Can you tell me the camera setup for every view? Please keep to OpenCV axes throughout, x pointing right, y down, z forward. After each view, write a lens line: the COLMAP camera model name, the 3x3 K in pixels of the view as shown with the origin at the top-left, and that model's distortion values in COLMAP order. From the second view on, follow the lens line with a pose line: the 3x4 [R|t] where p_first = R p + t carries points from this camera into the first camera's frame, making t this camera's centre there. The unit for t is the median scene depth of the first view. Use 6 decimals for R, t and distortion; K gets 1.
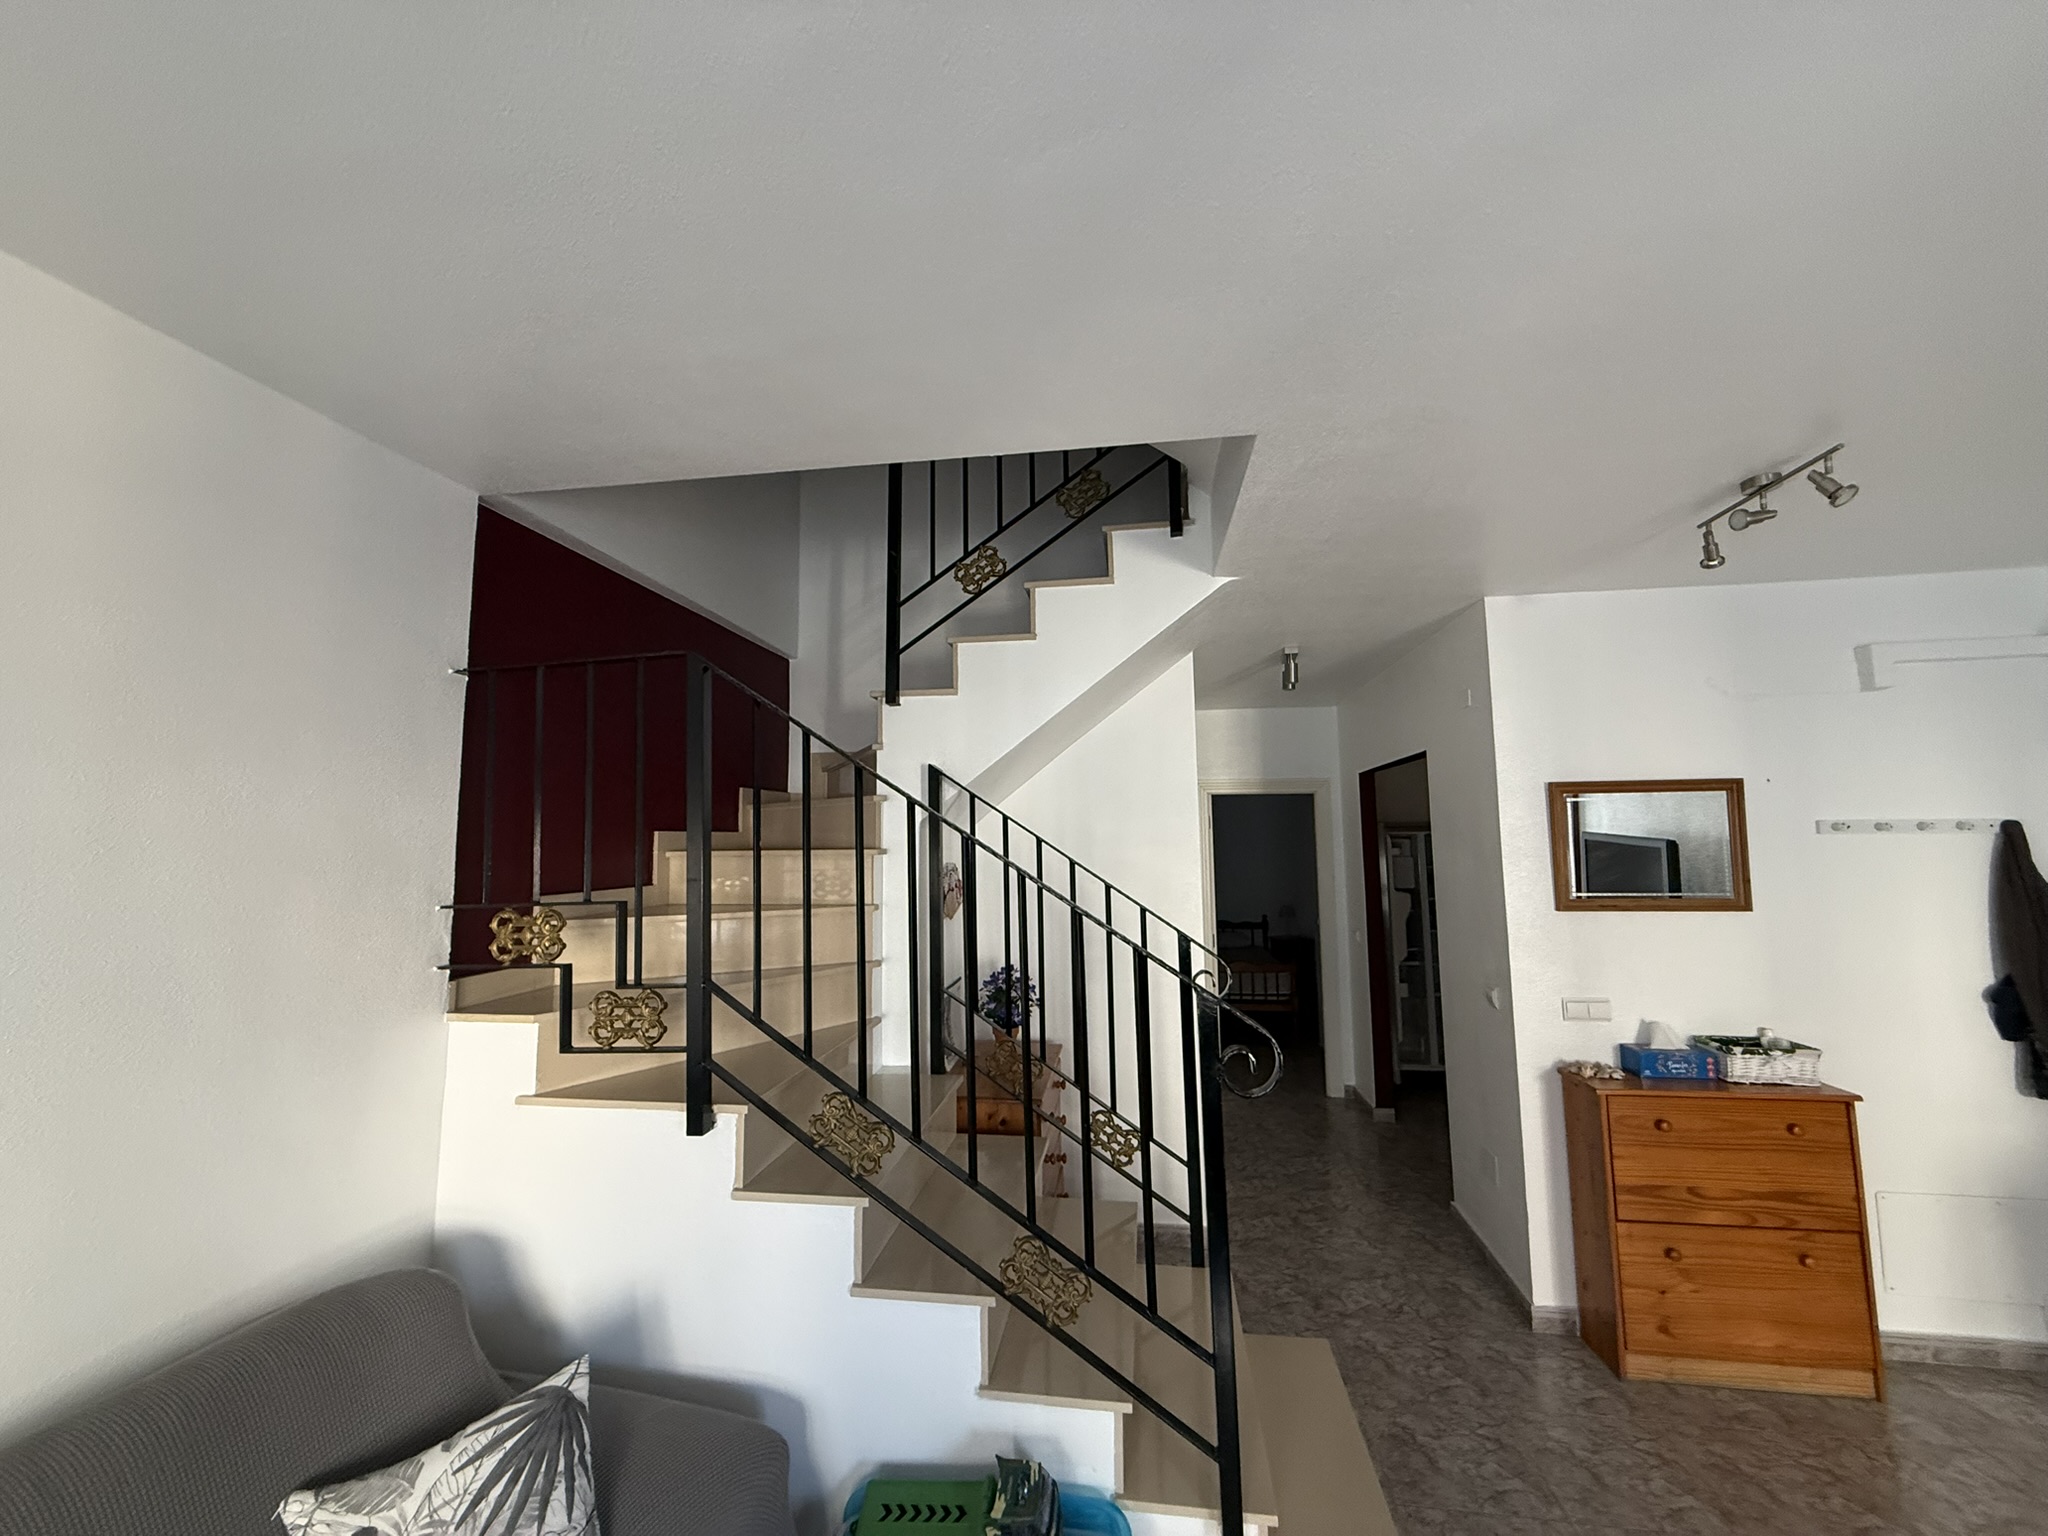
lens RADIAL K [[817.4, 0, 1016.9], [0, 817.4, 768.7], [0, 0, 1]] dist [-0.003419, 0.001105]
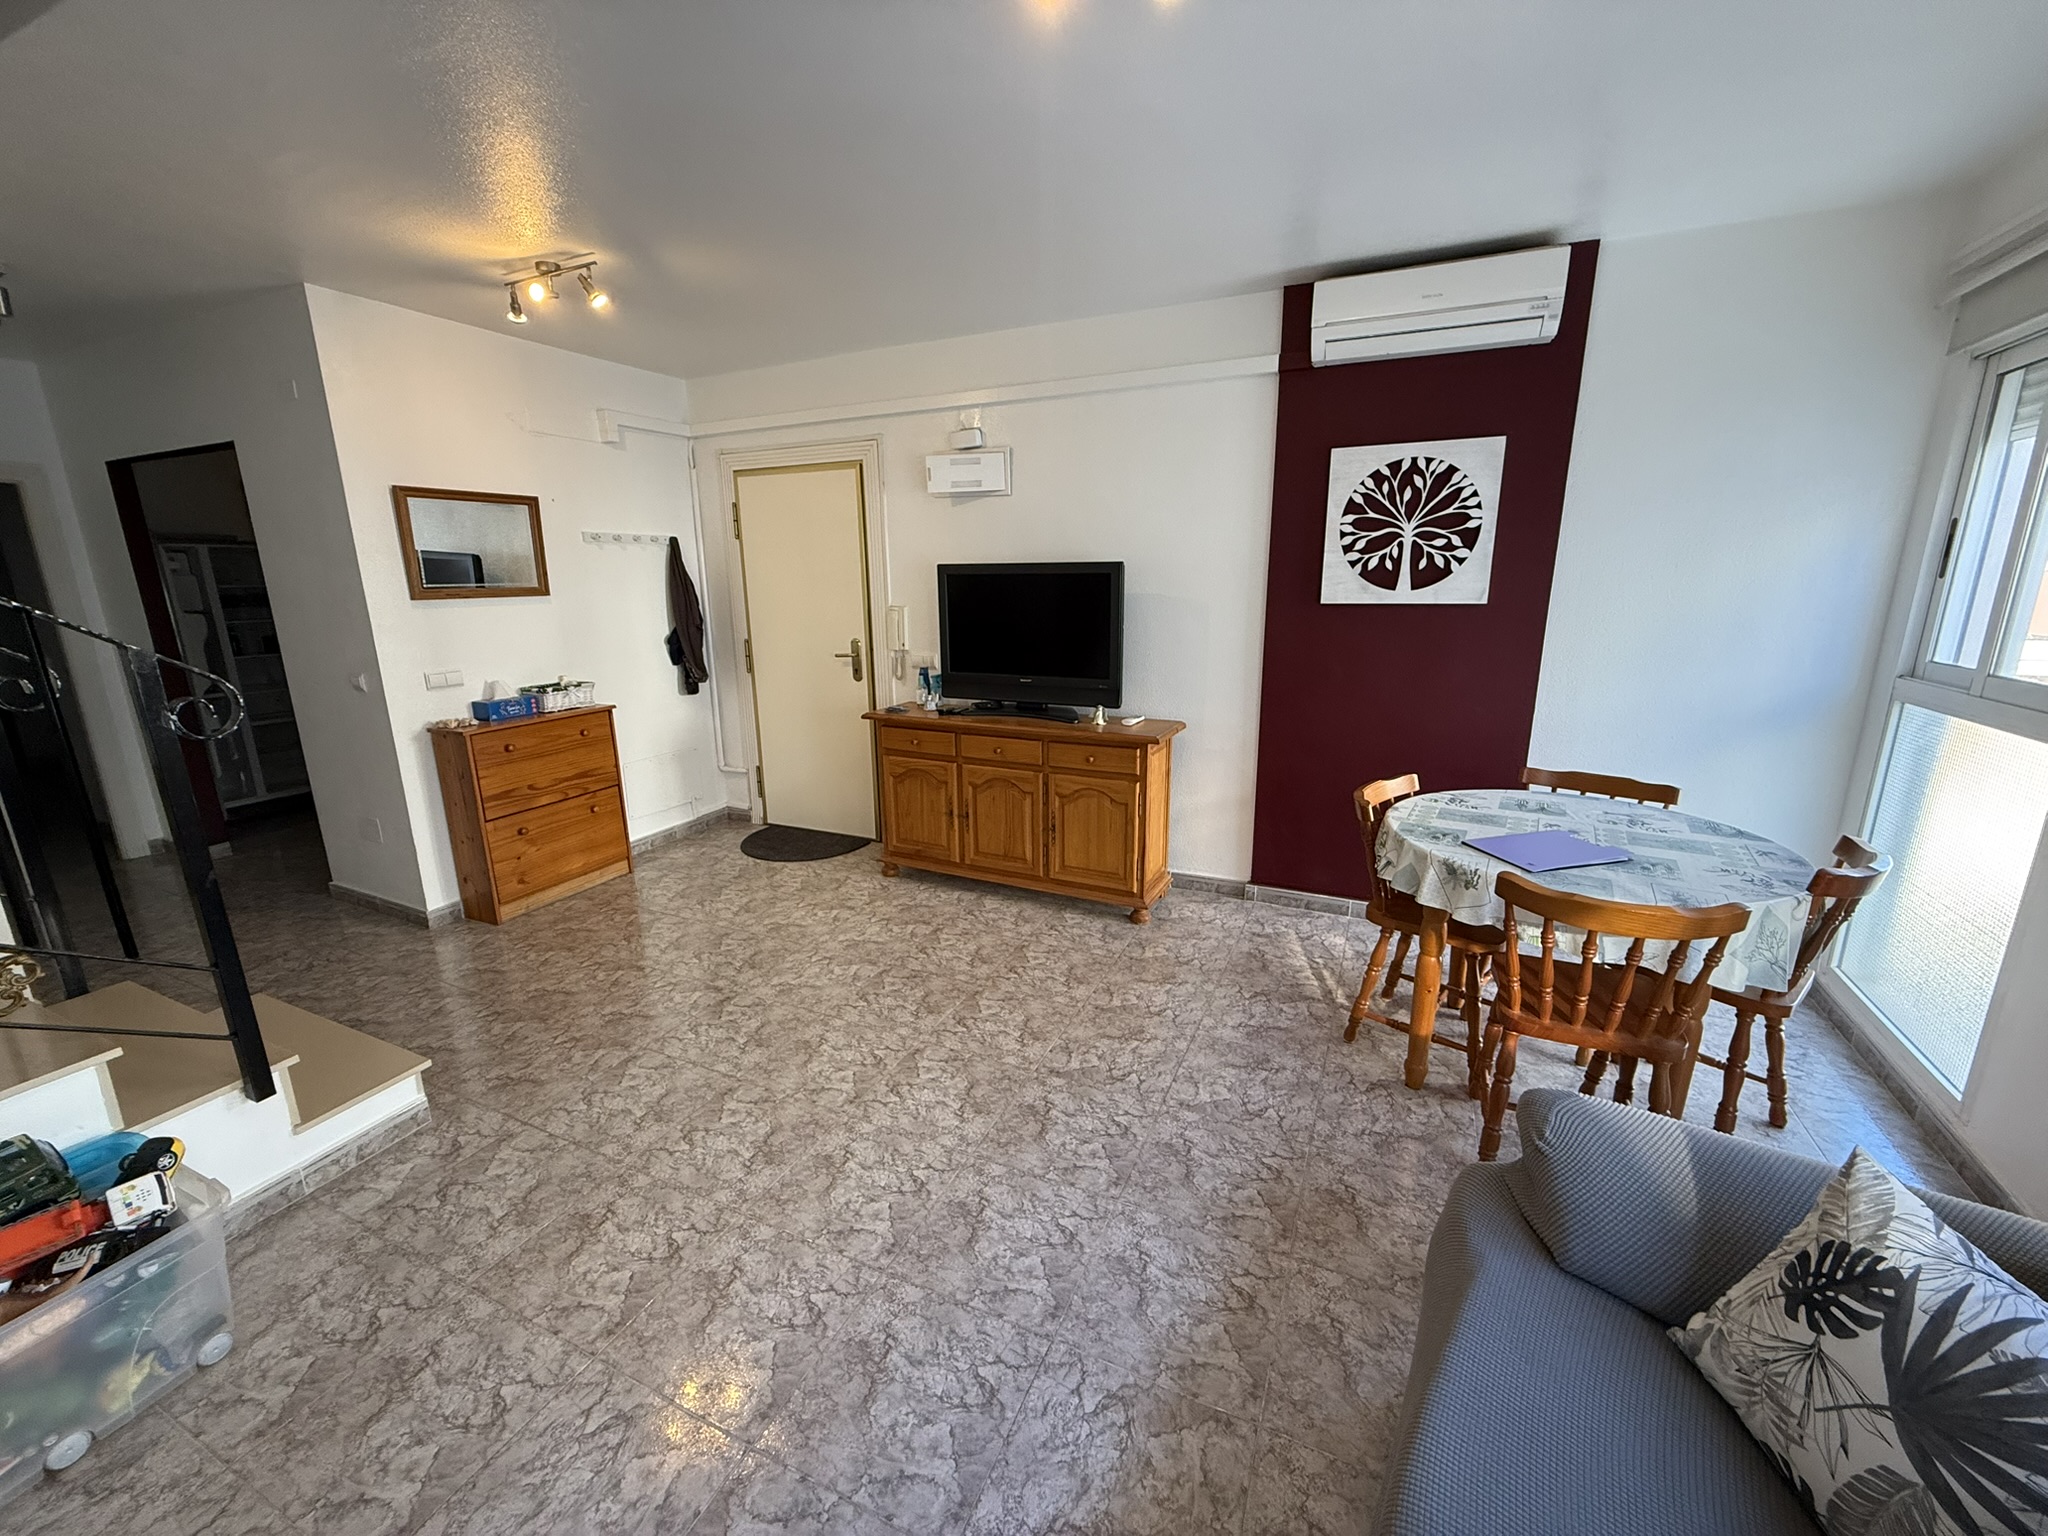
lens RADIAL K [[817.4, 0, 1020.7], [0, 817.4, 767.3], [0, 0, 1]] dist [-0.003419, 0.001105]
pose [[0.282901, -0.213127, 0.935171, -0.266529], [-0.081485, 0.966135, 0.244834, 0.051192], [-0.955682, -0.145466, 0.255954, -0.194053]]
